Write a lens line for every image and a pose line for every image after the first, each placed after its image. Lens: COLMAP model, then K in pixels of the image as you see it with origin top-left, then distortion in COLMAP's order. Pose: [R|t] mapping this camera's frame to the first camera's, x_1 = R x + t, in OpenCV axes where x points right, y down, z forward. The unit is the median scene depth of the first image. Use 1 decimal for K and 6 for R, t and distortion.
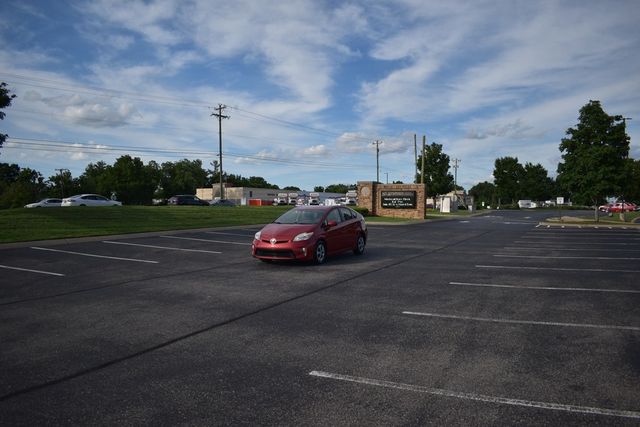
lens RADIAL K [[491.3, 0, 319.1], [0, 491.3, 221.1], [0, 0, 1]] dist [-0.095011, 0.001800]
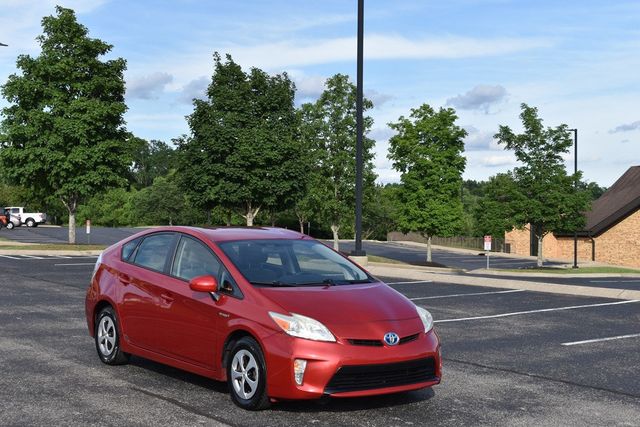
lens RADIAL K [[998.0, 0, 320.0], [0, 998.0, 213.5], [0, 0, 1]] dist [-0.007341, 0.005116]
pose [[0.423958, 0.003407, 0.905675, -0.254607], [0.016676, 0.999794, -0.011568, -0.013110], [-0.905528, 0.020007, 0.423814, 0.263385]]
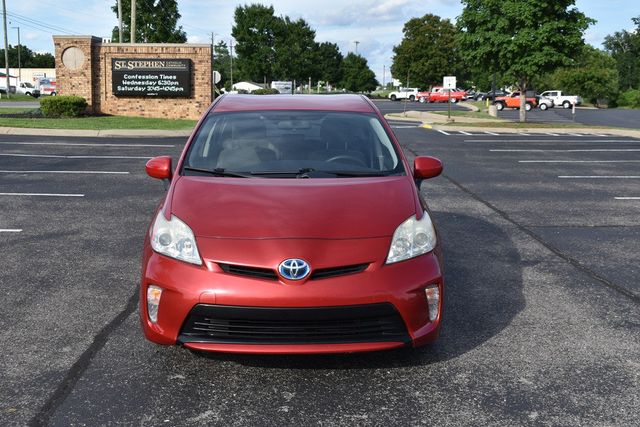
lens RADIAL K [[833.5, 0, 320.0], [0, 833.5, 213.5], [0, 0, 1]] dist [-0.044030, -0.011204]
pose [[0.870008, -0.066822, 0.488488, -0.088809], [0.010076, 0.992976, 0.117887, -0.008379], [-0.492935, -0.097641, 0.864570, 0.241829]]
